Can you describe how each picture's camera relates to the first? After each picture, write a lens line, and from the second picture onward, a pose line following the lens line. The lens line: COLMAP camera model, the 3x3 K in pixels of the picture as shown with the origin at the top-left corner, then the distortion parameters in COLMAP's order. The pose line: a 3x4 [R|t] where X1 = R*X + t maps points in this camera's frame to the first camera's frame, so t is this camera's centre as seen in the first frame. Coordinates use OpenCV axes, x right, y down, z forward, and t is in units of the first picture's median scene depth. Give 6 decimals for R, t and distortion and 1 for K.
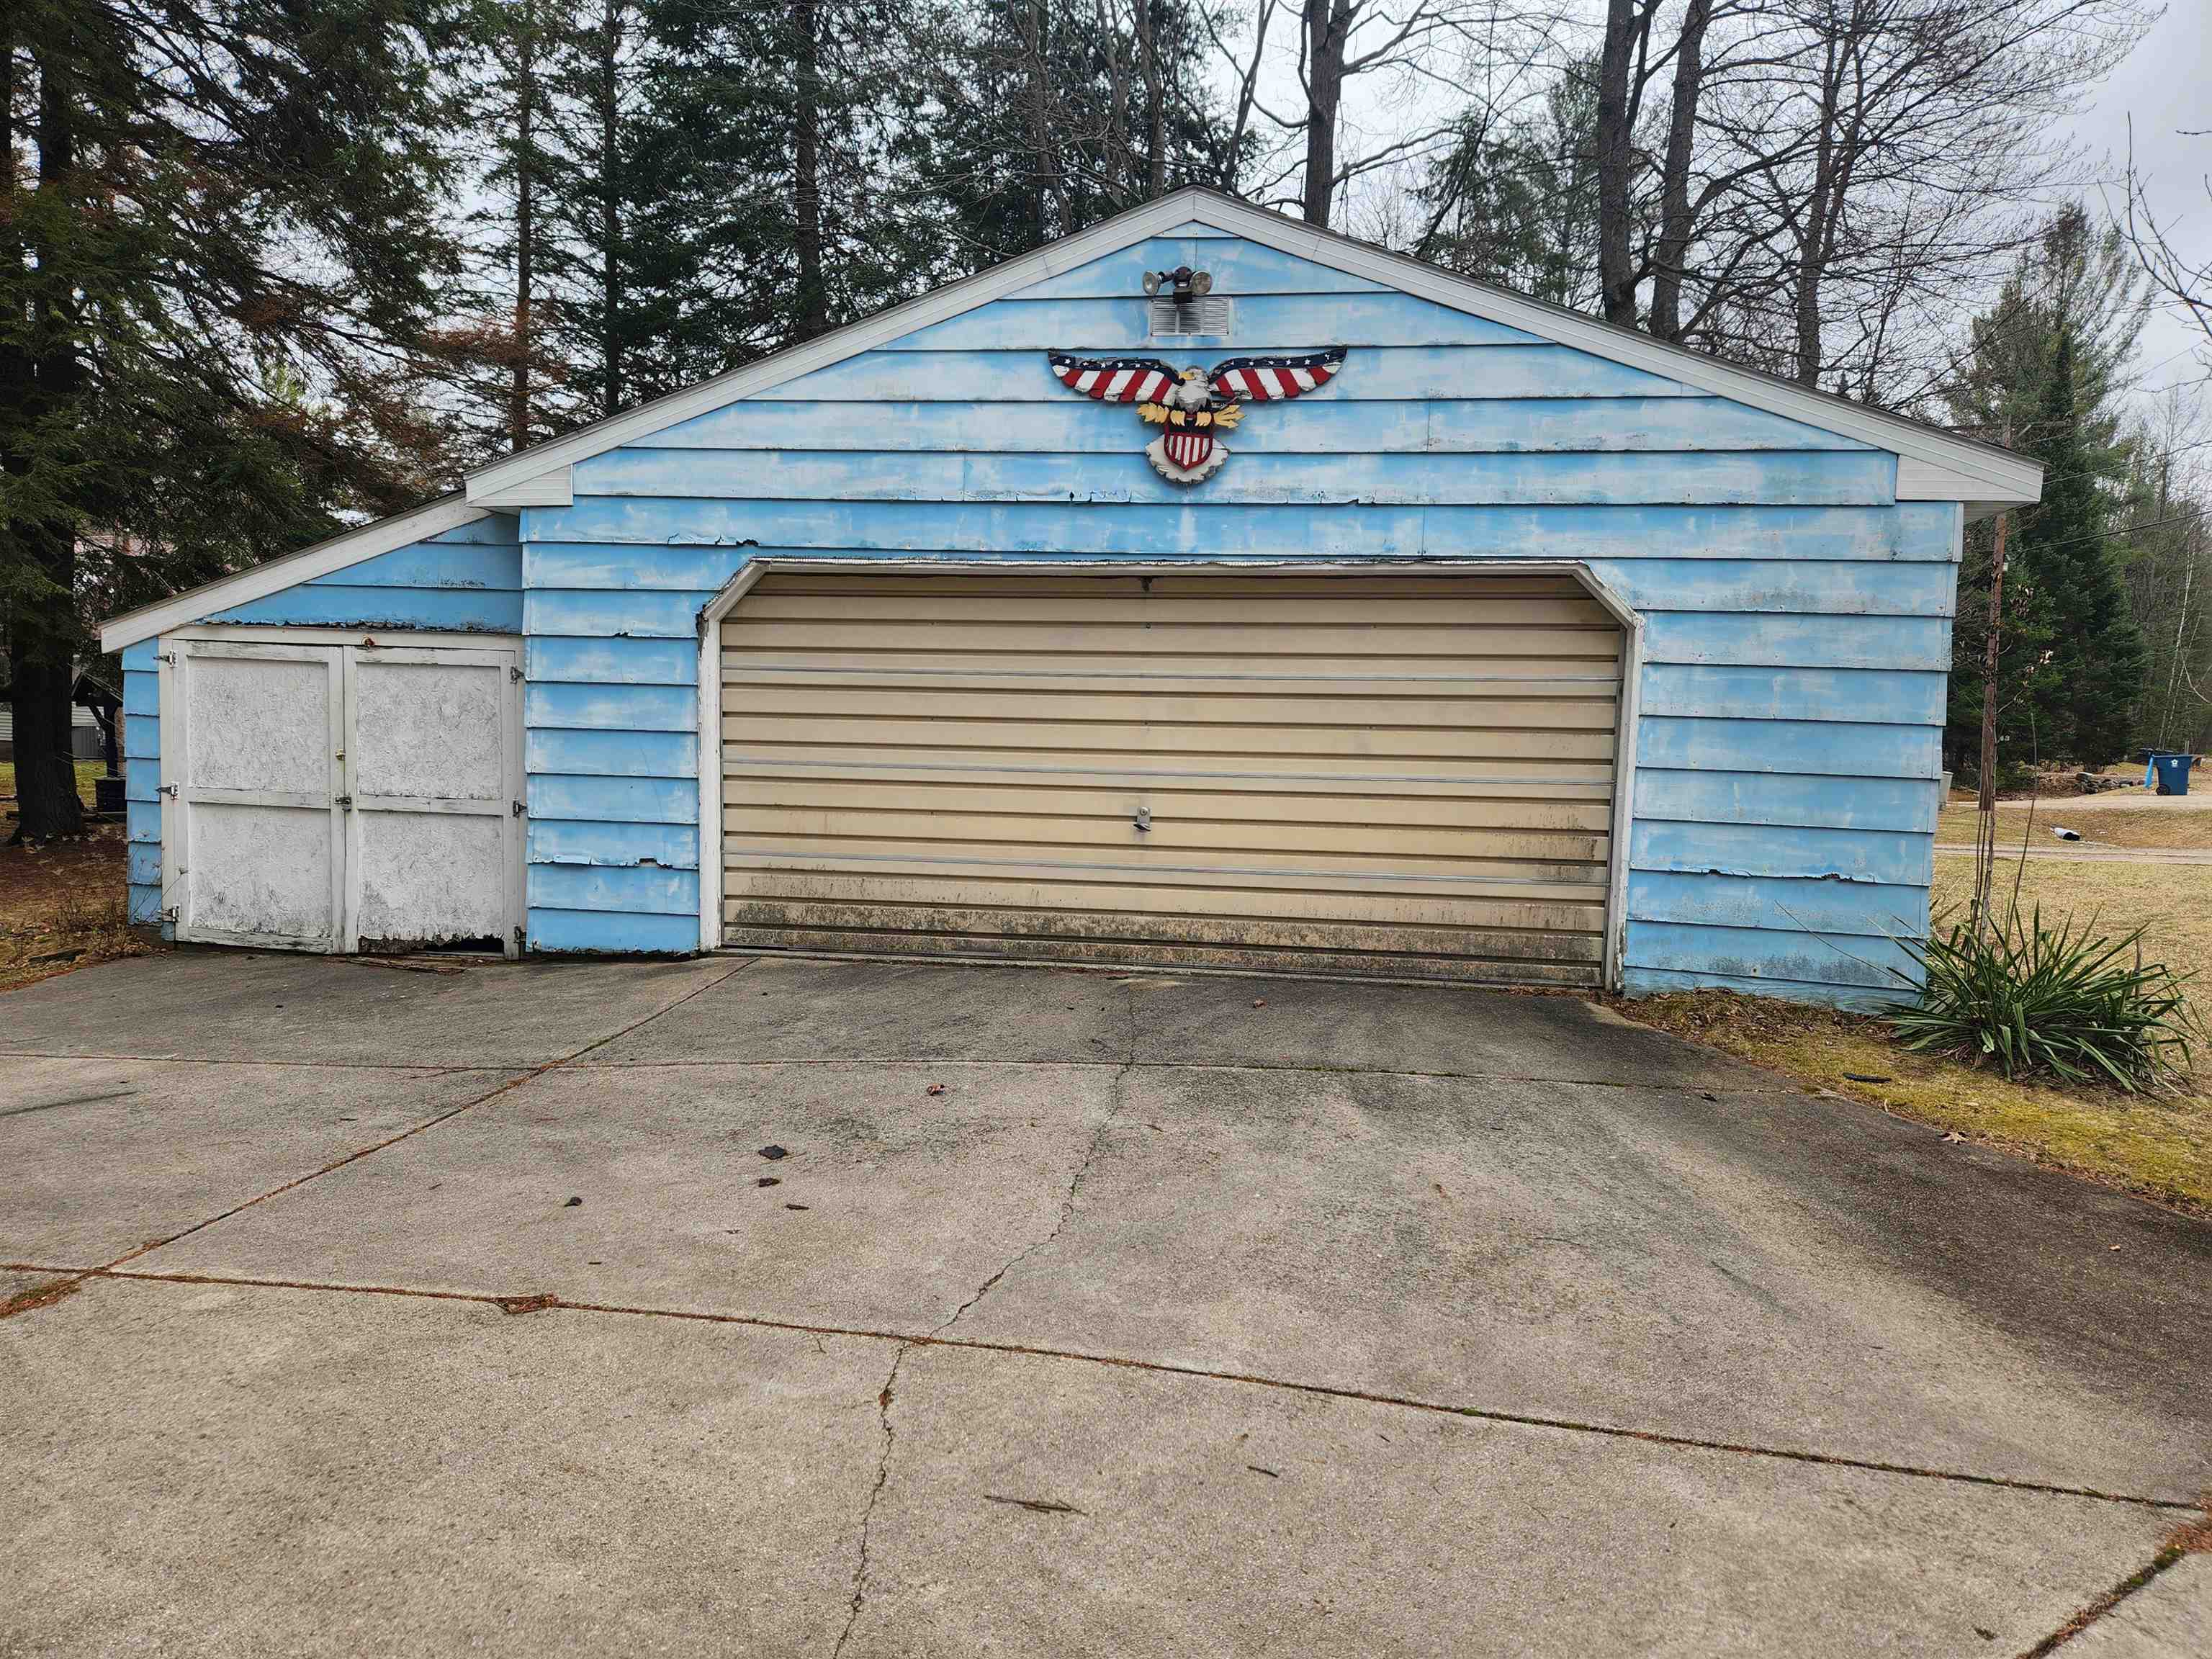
lens RADIAL K [[1483.7, 0, 1111.0], [0, 1483.7, 847.2], [0, 0, 1]] dist [0.109889, -0.120944]
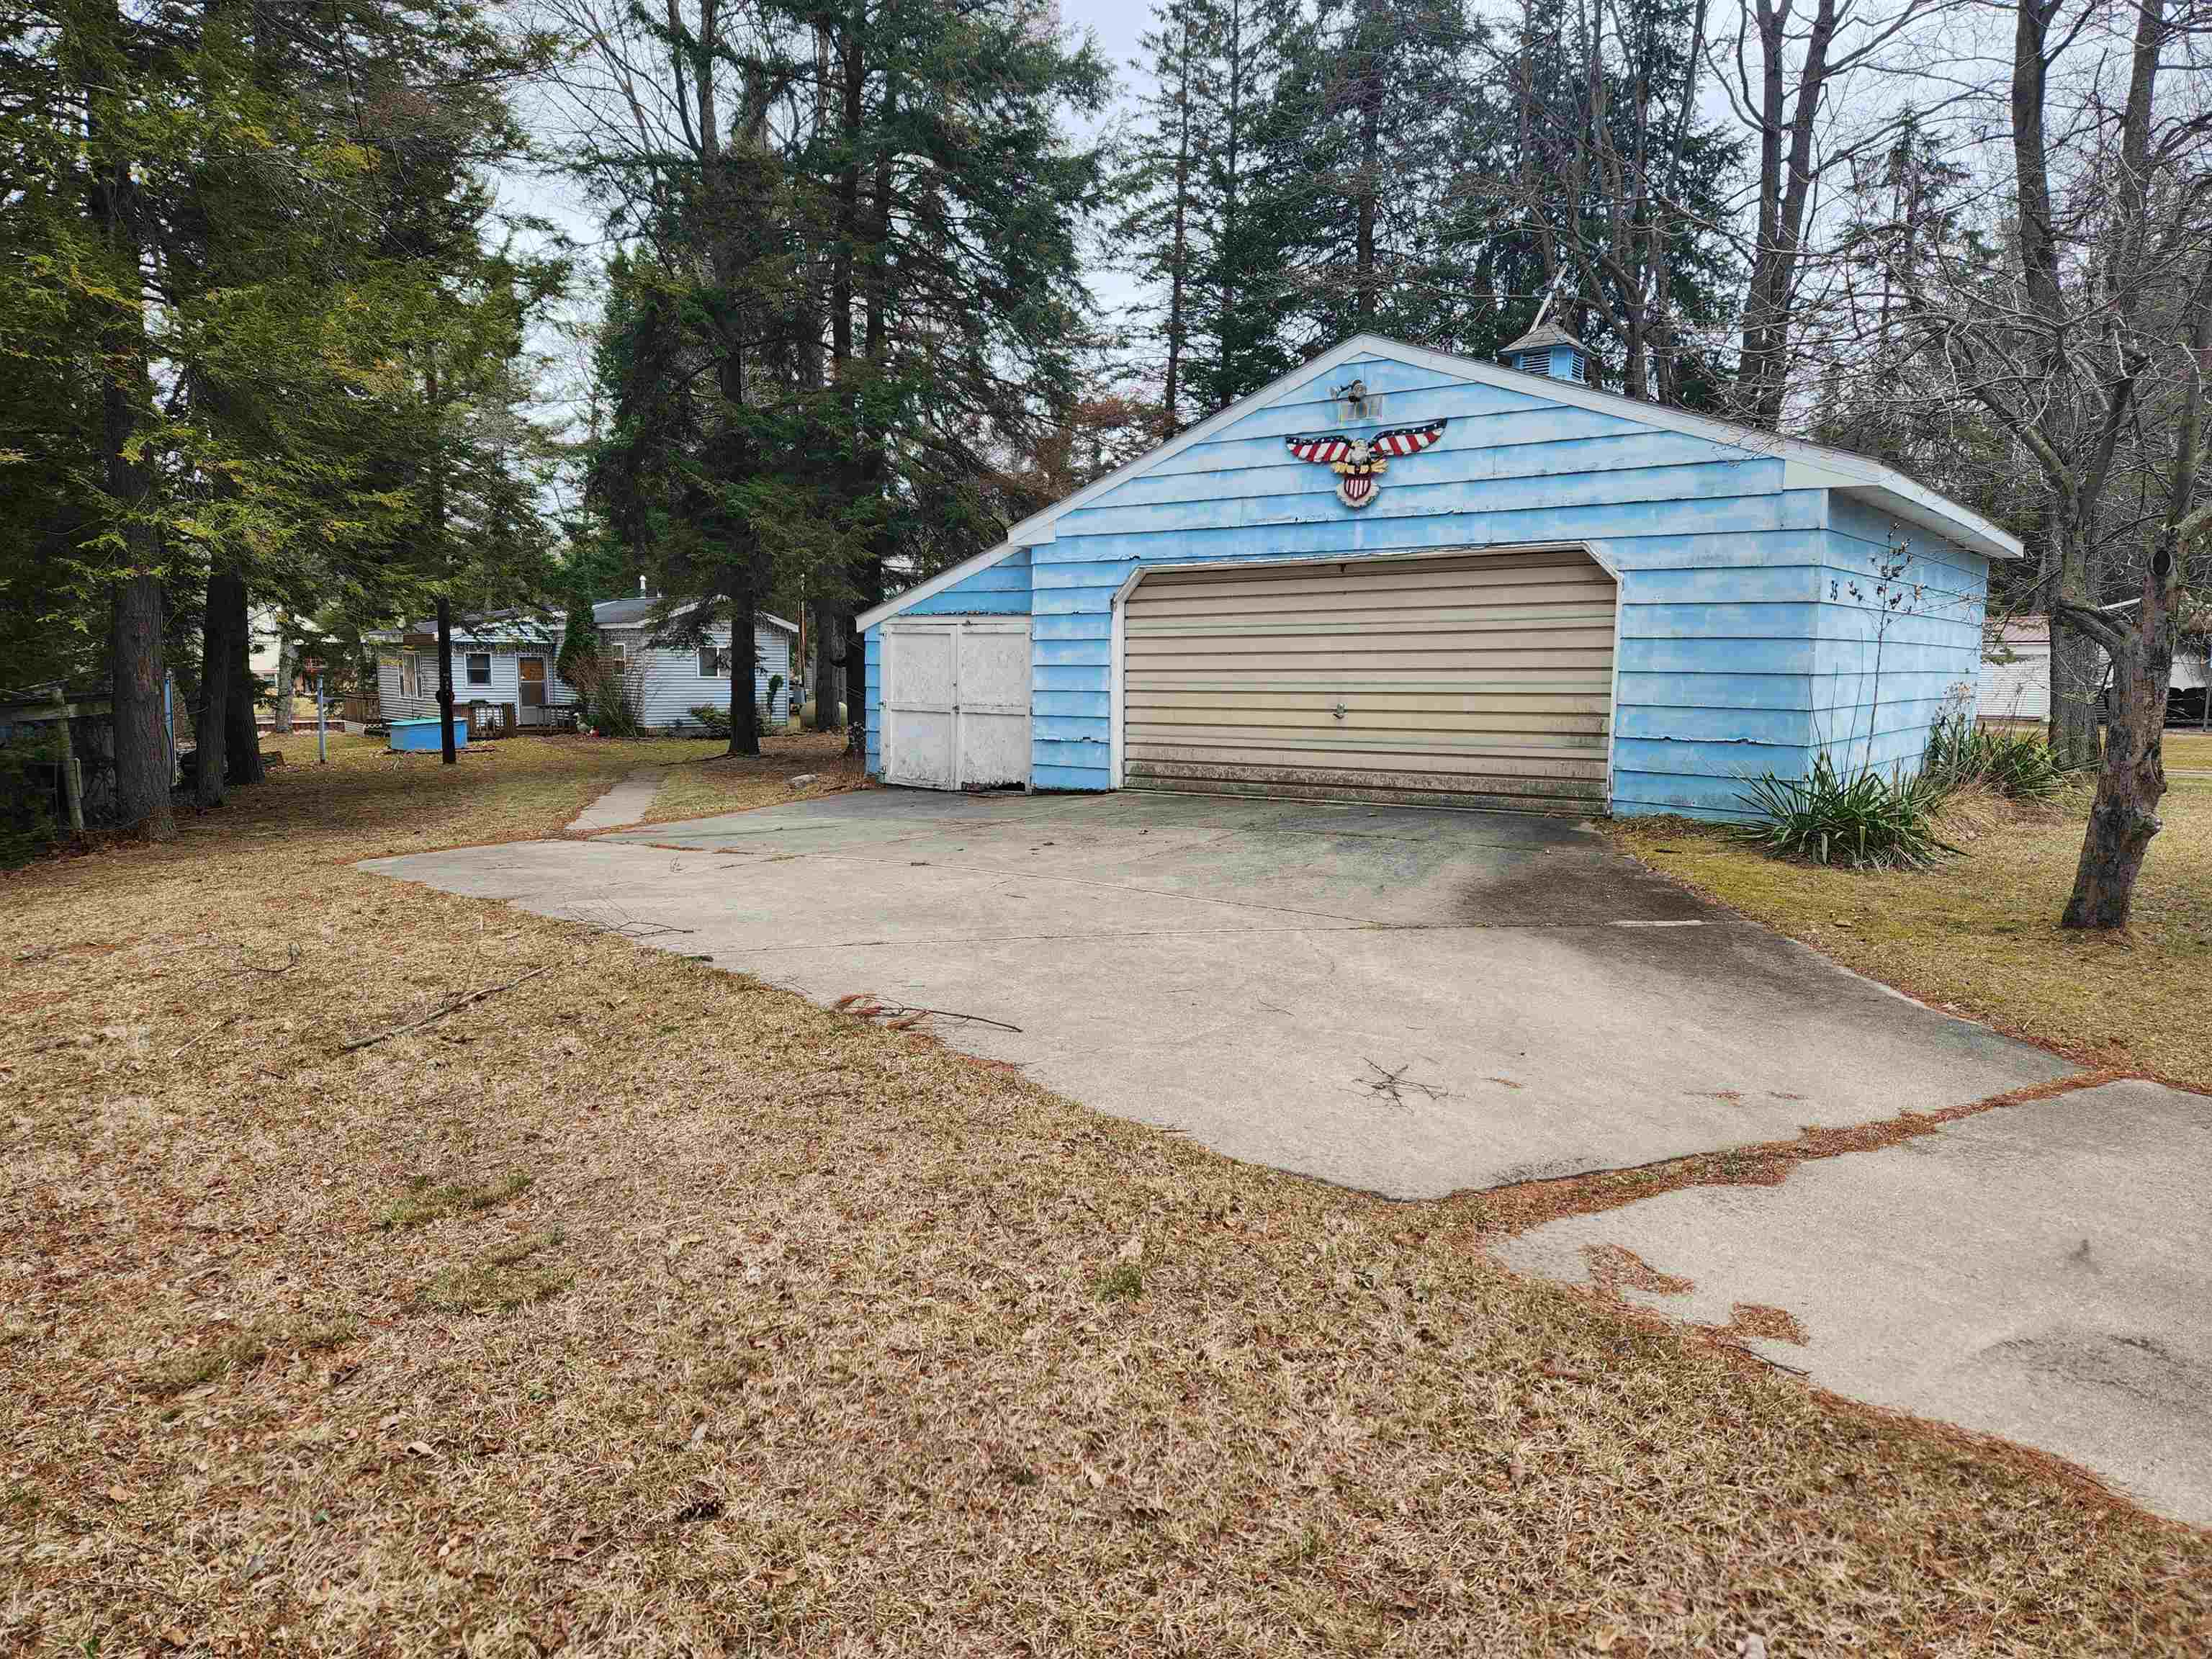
lens RADIAL K [[1483.7, 0, 1111.0], [0, 1483.7, 847.2], [0, 0, 1]] dist [0.109889, -0.120944]
pose [[0.884485, 0.037729, -0.465040, 0.597357], [-0.031663, 0.999281, 0.020851, 0.110532], [0.465492, -0.003718, 0.885044, -0.612587]]
